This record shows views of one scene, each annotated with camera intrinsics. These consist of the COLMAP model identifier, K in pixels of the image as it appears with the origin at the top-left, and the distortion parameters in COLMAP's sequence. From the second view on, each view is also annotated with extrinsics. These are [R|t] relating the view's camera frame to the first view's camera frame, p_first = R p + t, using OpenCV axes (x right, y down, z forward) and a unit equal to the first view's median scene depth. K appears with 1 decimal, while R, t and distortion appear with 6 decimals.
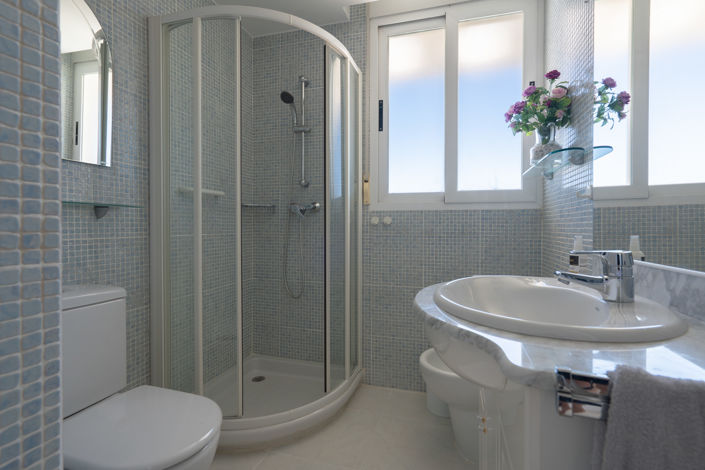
lens RADIAL K [[332.1, 0, 354.7], [0, 332.1, 230.8], [0, 0, 1]] dist [-0.000572, 0.000585]
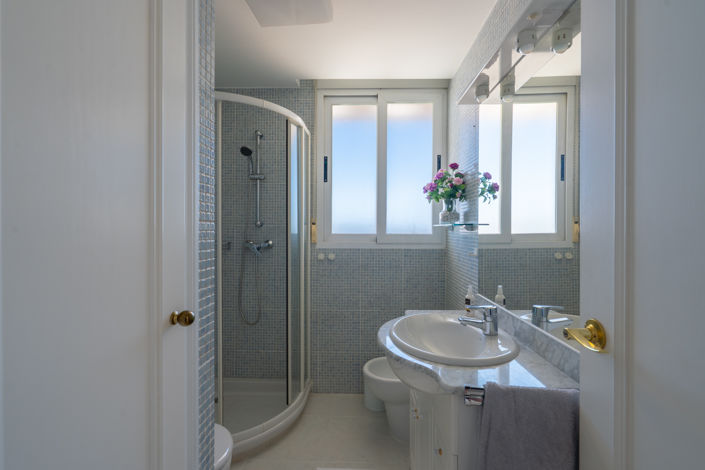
lens RADIAL K [[332.1, 0, 351.1], [0, 332.1, 230.2], [0, 0, 1]] dist [-0.000572, 0.000585]
pose [[0.966924, 0.002011, 0.255058, -0.168168], [-0.001928, 0.999998, -0.000573, -0.149107], [-0.255058, 0.000062, 0.966926, -0.232215]]
